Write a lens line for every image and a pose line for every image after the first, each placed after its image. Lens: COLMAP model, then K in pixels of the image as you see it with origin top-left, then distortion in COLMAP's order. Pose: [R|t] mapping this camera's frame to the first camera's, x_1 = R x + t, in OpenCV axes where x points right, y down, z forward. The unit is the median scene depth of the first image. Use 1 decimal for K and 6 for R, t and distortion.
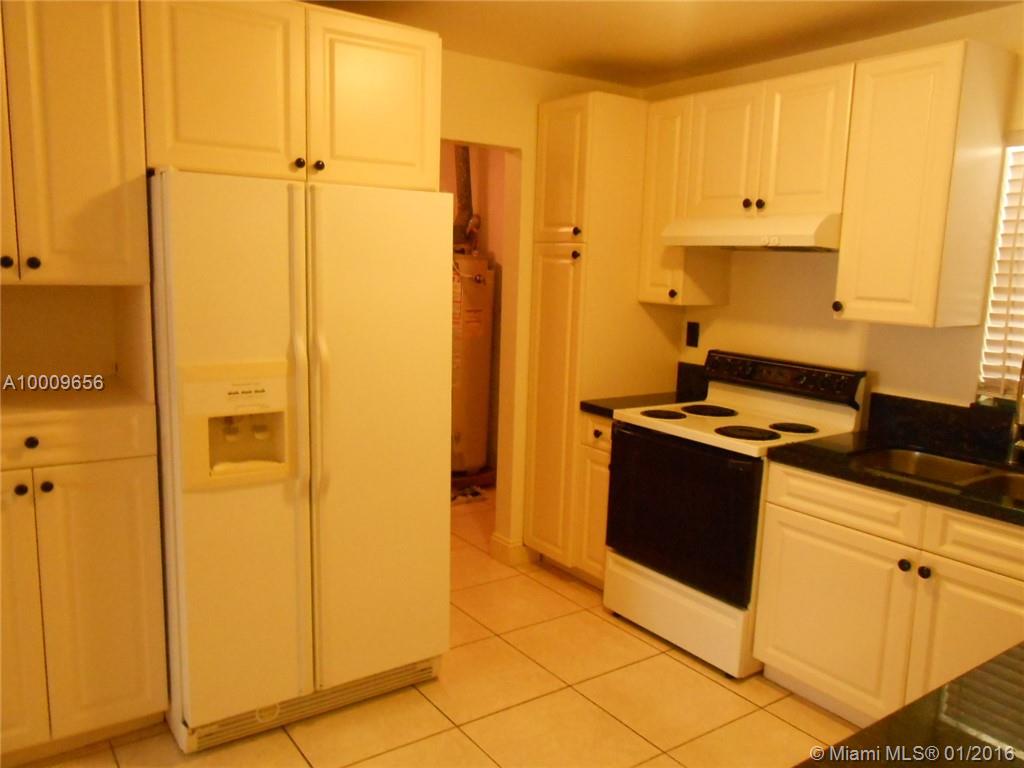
lens RADIAL K [[789.7, 0, 513.1], [0, 789.7, 388.6], [0, 0, 1]] dist [-0.039506, 0.049256]
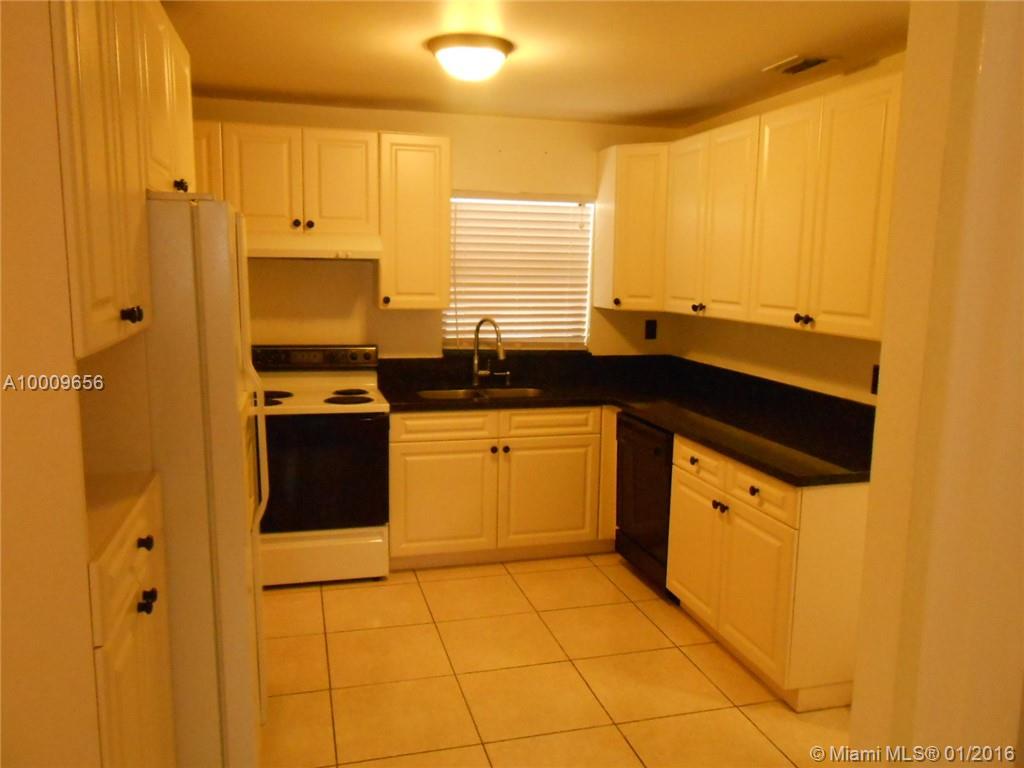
lens RADIAL K [[789.7, 0, 512.2], [0, 789.7, 388.1], [0, 0, 1]] dist [-0.039506, 0.049256]
pose [[0.339477, -0.168140, 0.925464, -0.901360], [0.140195, 0.981948, 0.126976, -0.101362], [-0.930108, 0.086640, 0.356921, 0.293270]]
